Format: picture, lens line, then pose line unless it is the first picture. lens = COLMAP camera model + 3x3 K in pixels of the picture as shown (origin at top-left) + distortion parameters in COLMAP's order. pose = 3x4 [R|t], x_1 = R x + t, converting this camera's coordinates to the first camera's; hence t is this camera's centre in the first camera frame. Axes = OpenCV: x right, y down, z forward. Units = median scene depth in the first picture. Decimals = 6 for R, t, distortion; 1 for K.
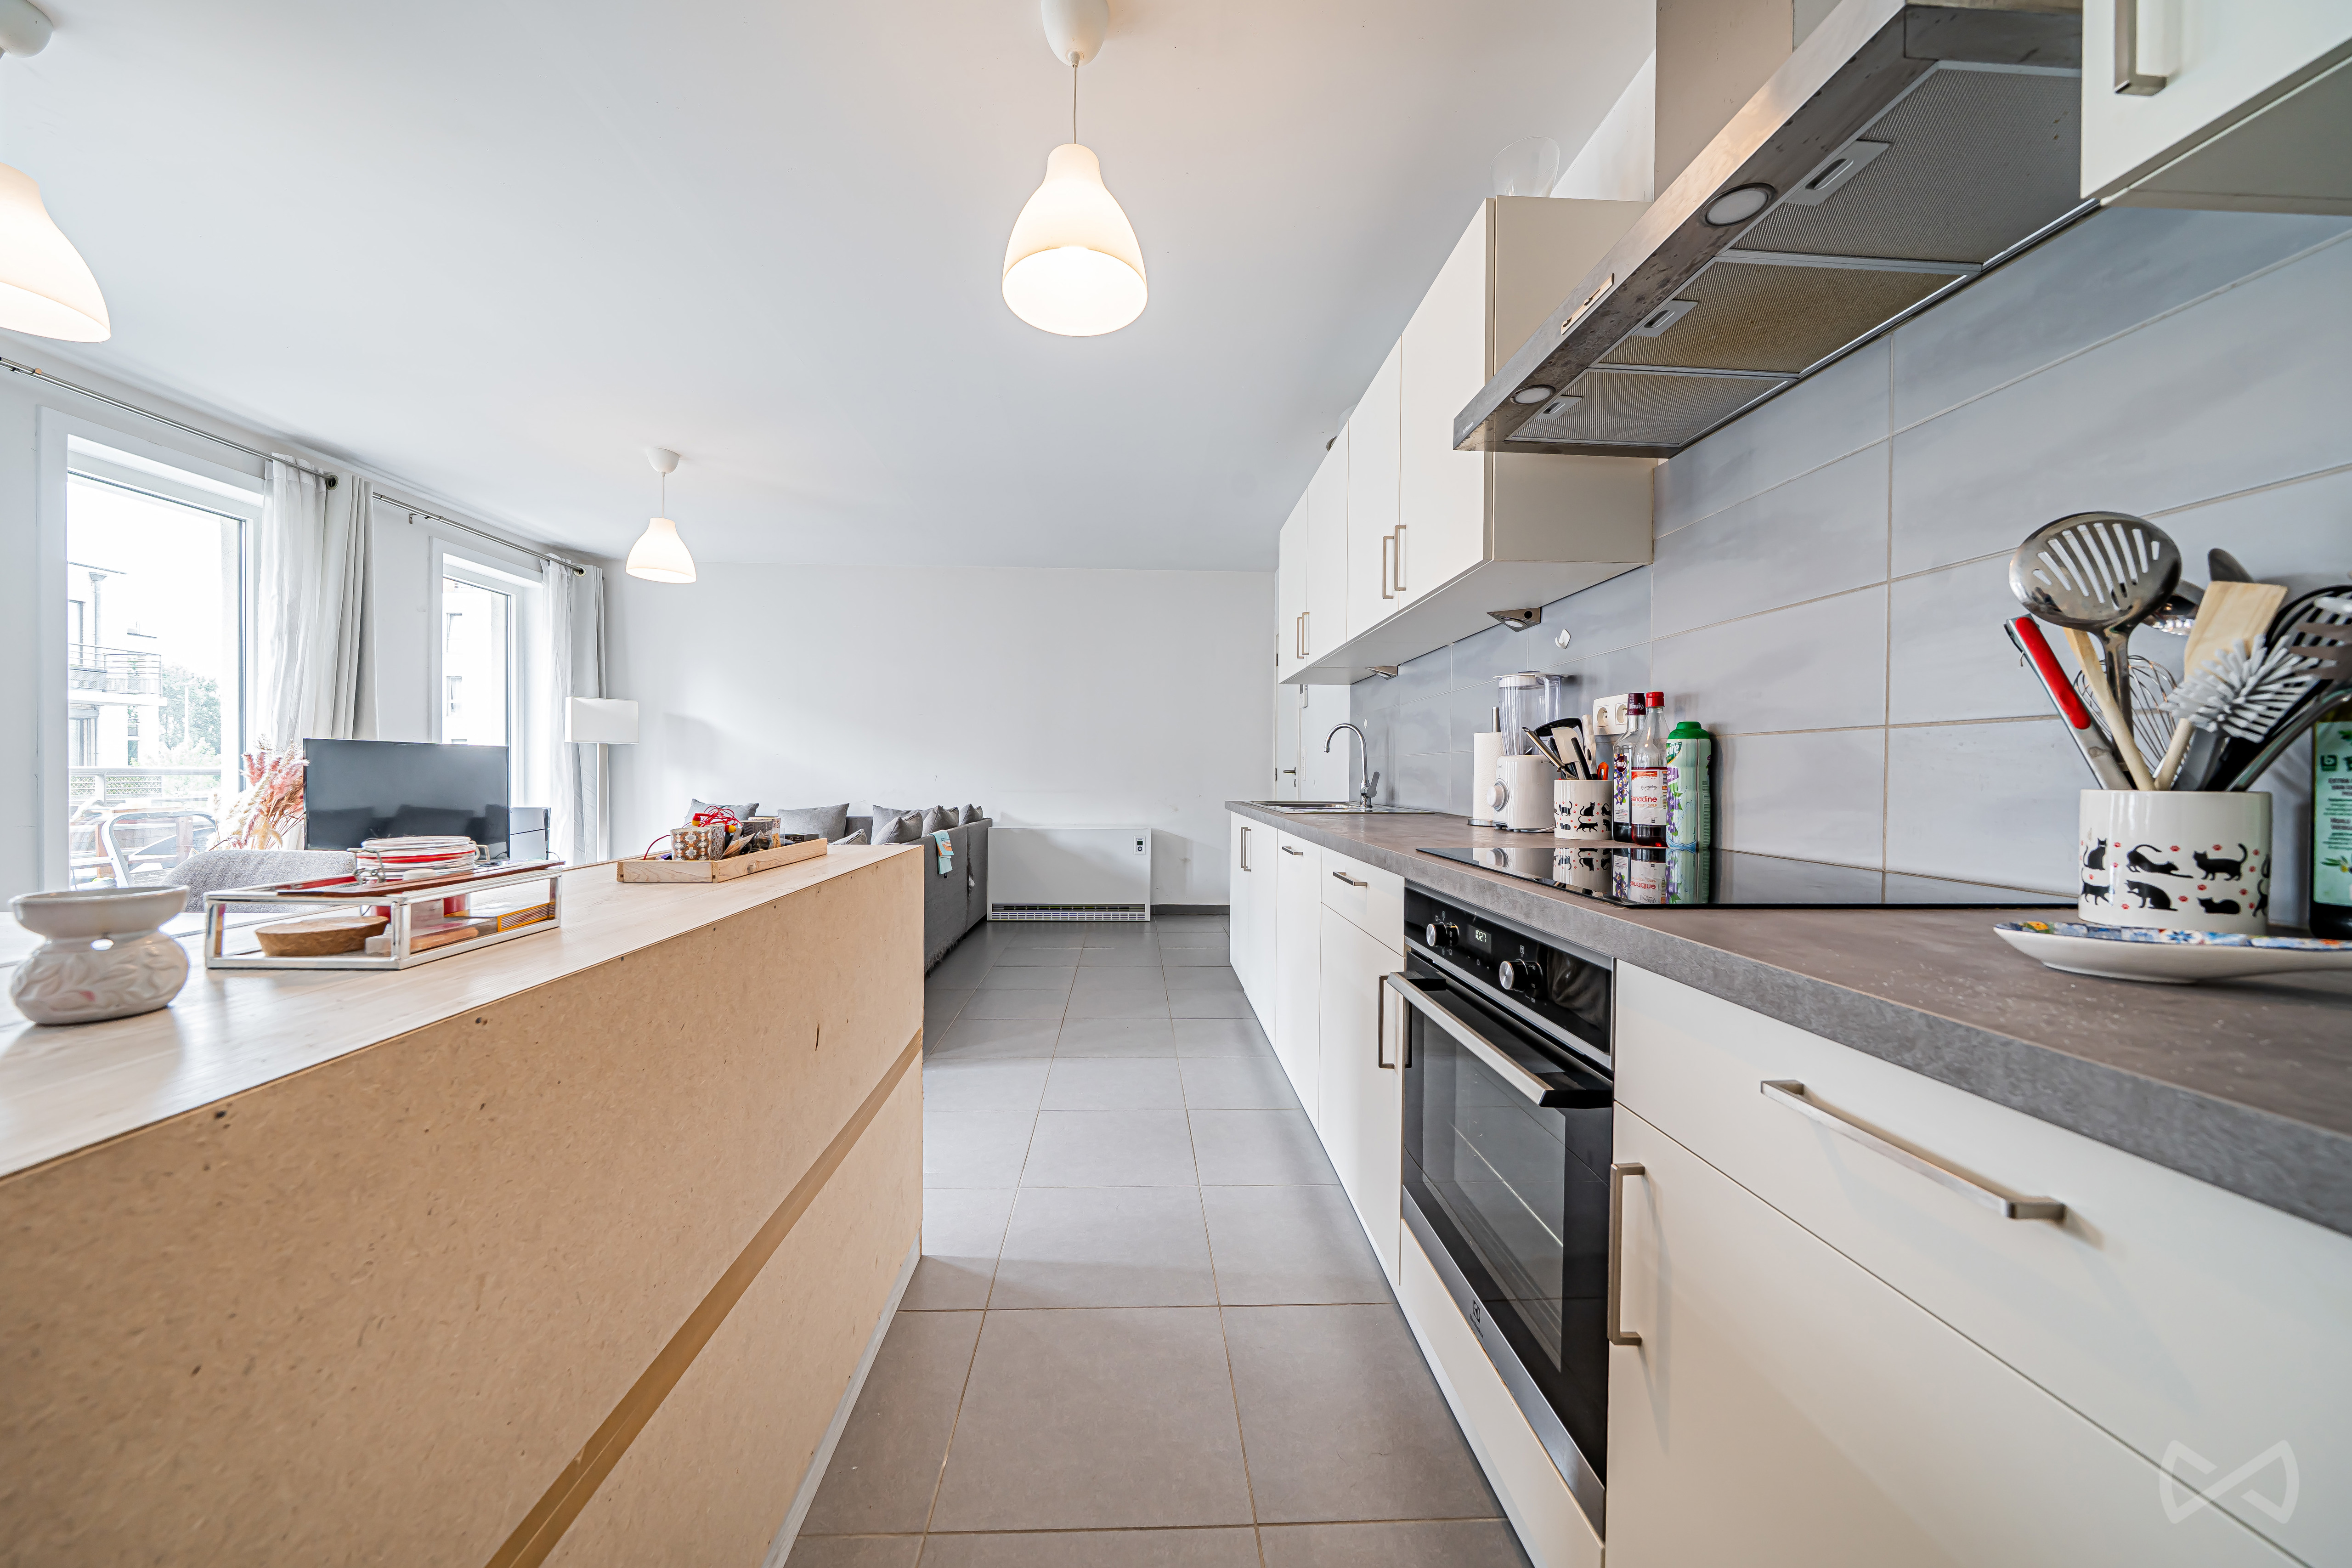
lens RADIAL K [[810.1, 0, 1164.9], [0, 810.1, 776.6], [0, 0, 1]] dist [-0.005807, 0.000251]
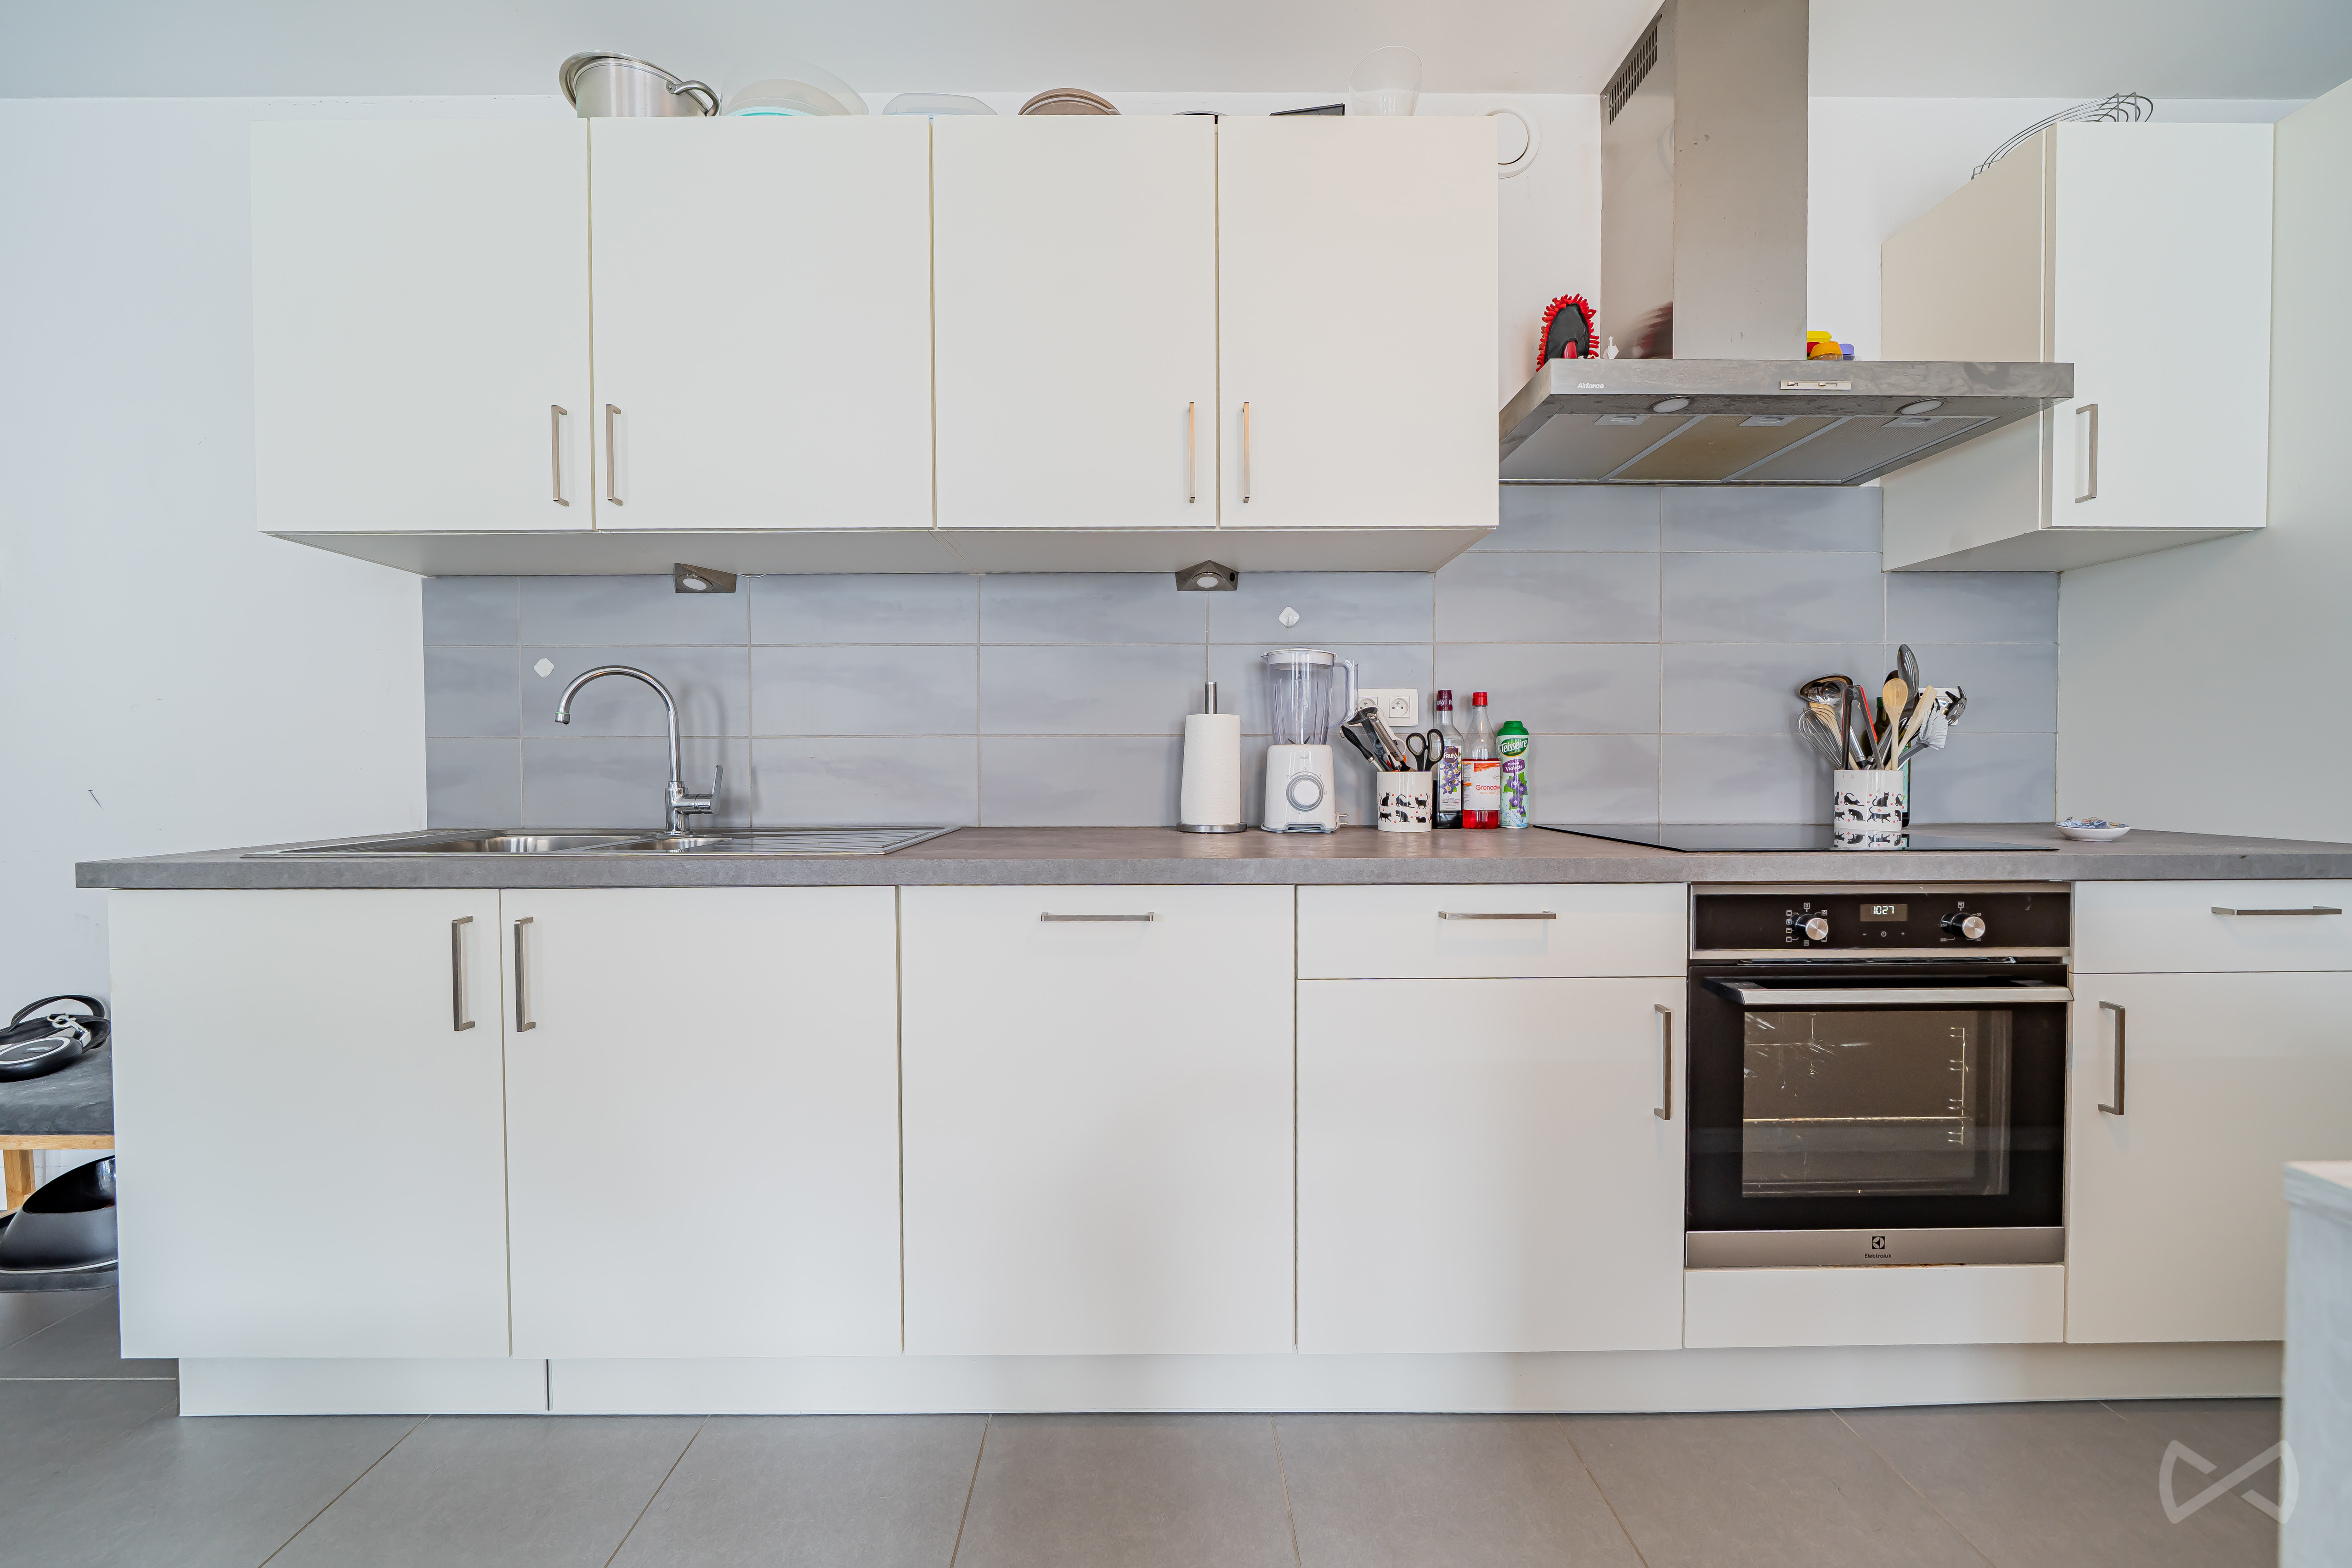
lens RADIAL K [[810.0, 0, 1168.4], [0, 810.0, 777.5], [0, 0, 1]] dist [-0.005807, 0.000251]
pose [[0.019353, -0.023563, 0.999535, -0.212143], [0.010124, 0.999676, 0.023370, -0.006831], [-0.999761, 0.009667, 0.019585, 0.563156]]
